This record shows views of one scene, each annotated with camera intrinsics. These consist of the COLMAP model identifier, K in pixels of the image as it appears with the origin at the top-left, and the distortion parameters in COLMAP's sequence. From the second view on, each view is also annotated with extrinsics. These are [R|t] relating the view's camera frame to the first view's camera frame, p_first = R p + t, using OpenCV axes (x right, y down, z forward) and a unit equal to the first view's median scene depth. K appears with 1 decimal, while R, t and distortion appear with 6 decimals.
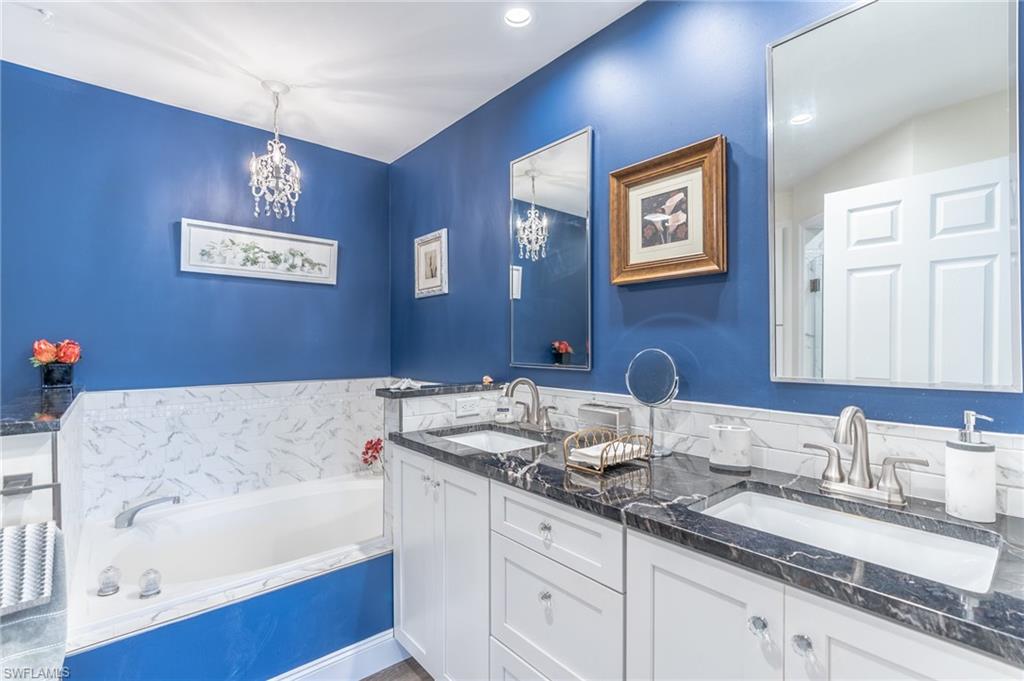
lens RADIAL K [[464.6, 0, 500.4], [0, 464.6, 343.6], [0, 0, 1]] dist [0.000251, 0.000445]
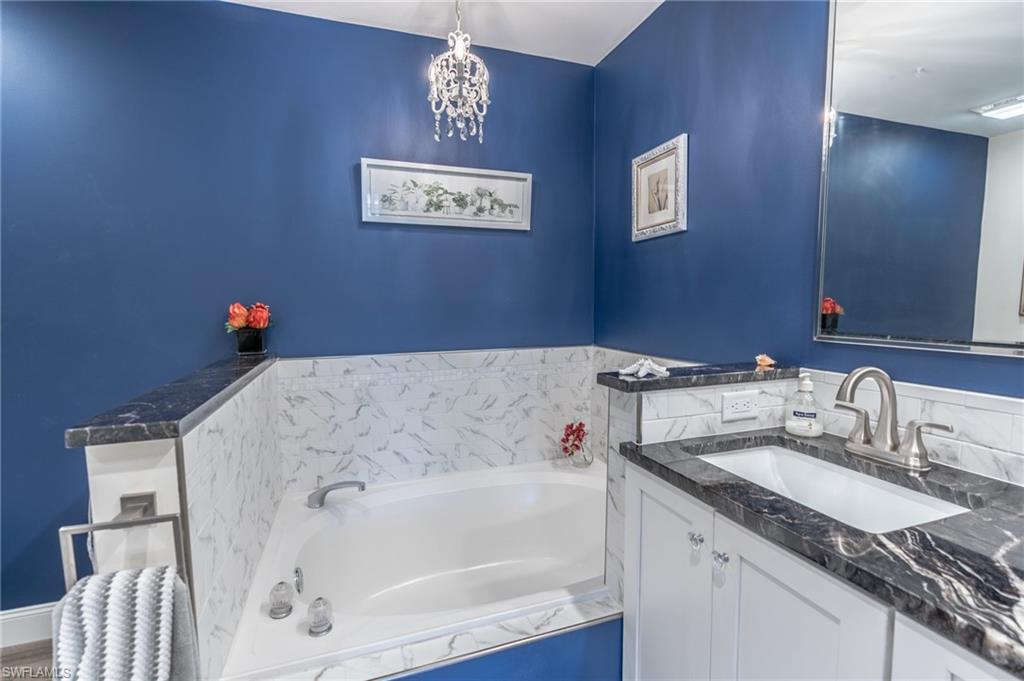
lens RADIAL K [[464.6, 0, 500.4], [0, 464.6, 343.6], [0, 0, 1]] dist [0.000251, 0.000445]
pose [[0.930592, 0.025490, -0.365170, -0.129880], [0.007619, 0.996008, 0.088940, -0.004587], [0.365980, -0.085549, 0.926682, 0.279198]]
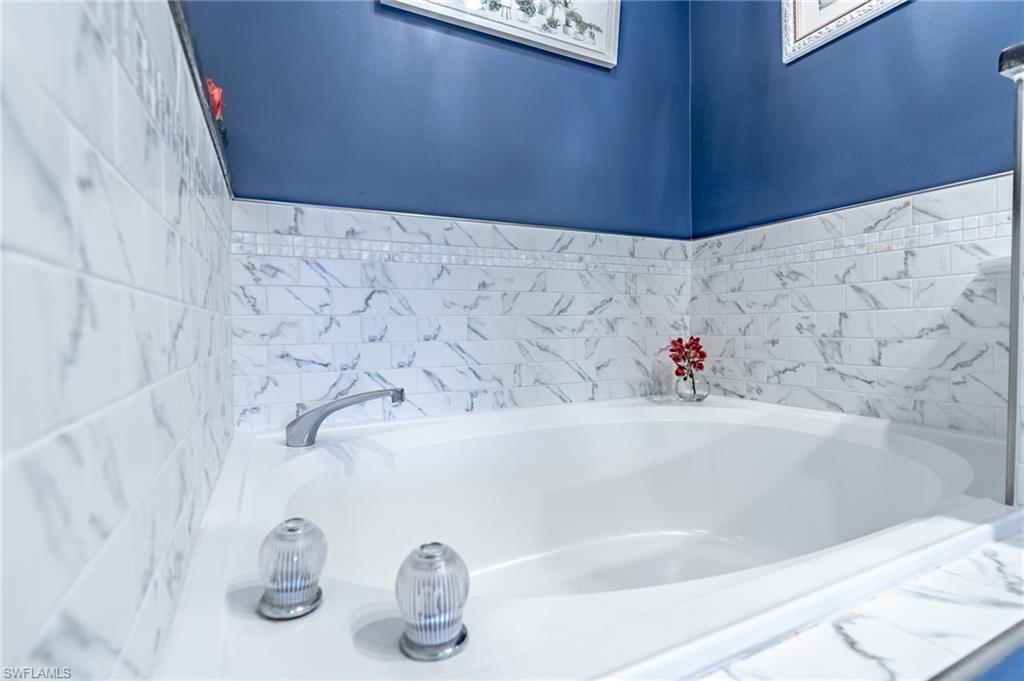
lens RADIAL K [[482.1, 0, 509.6], [0, 482.1, 341.3], [0, 0, 1]] dist [0.001647, 0.000266]
pose [[0.972865, 0.020633, -0.230453, -0.424492], [-0.012386, 0.999232, 0.037175, 0.234950], [0.231043, -0.033312, 0.972373, 0.490171]]
